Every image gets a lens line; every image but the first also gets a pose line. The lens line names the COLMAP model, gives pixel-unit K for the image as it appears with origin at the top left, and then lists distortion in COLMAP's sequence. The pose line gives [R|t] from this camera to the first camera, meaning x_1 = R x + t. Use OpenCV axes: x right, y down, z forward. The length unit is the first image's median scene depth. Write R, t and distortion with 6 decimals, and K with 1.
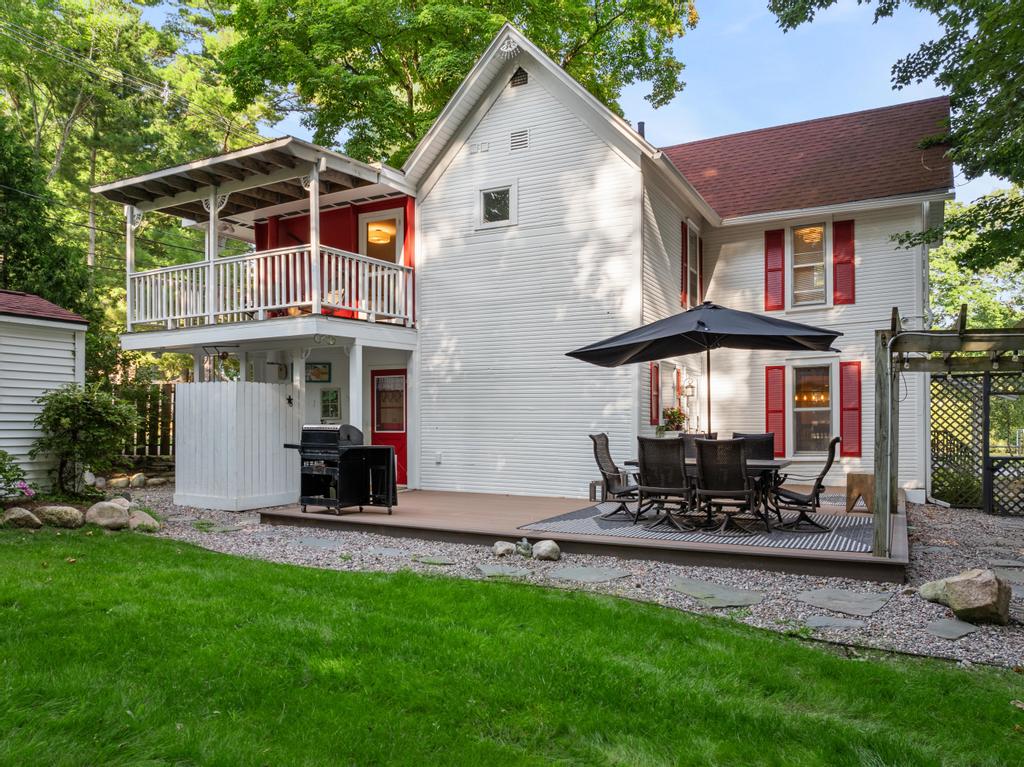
lens RADIAL K [[735.3, 0, 503.2], [0, 735.3, 416.4], [0, 0, 1]] dist [-0.015240, 0.007518]
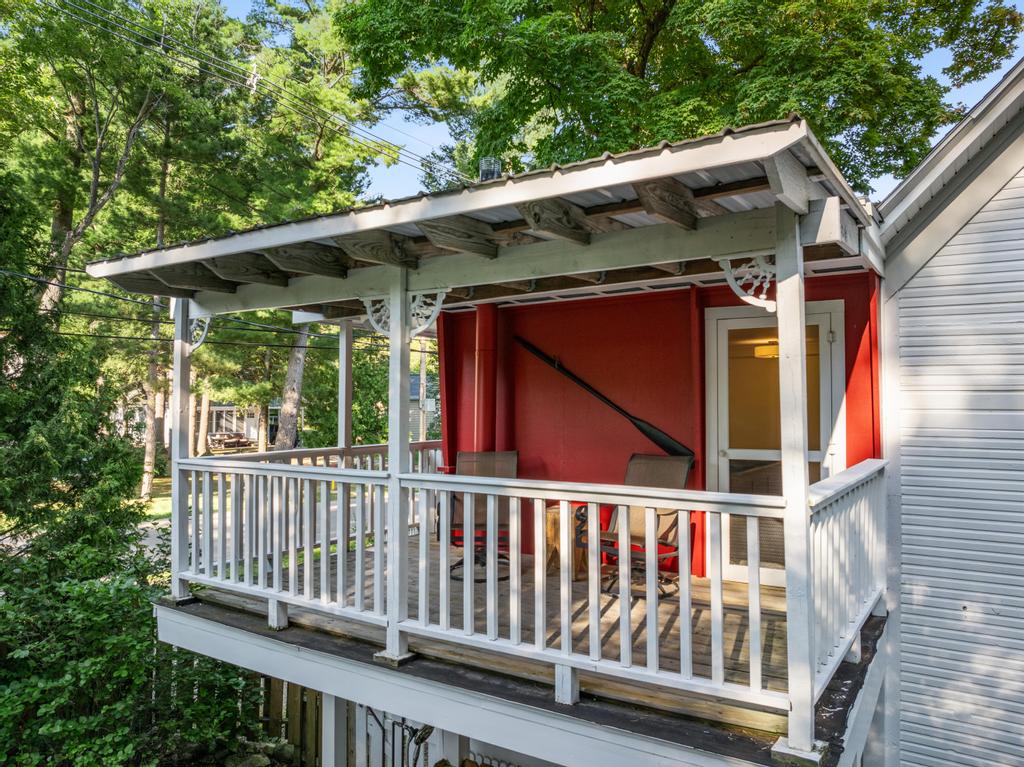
lens RADIAL K [[735.3, 0, 514.0], [0, 735.3, 381.9], [0, 0, 1]] dist [-0.015240, 0.007518]
pose [[0.997309, 0.001958, -0.073290, -0.094442], [-0.004988, 0.999139, -0.041192, -0.073102], [0.073146, 0.041447, 0.996460, 0.193274]]
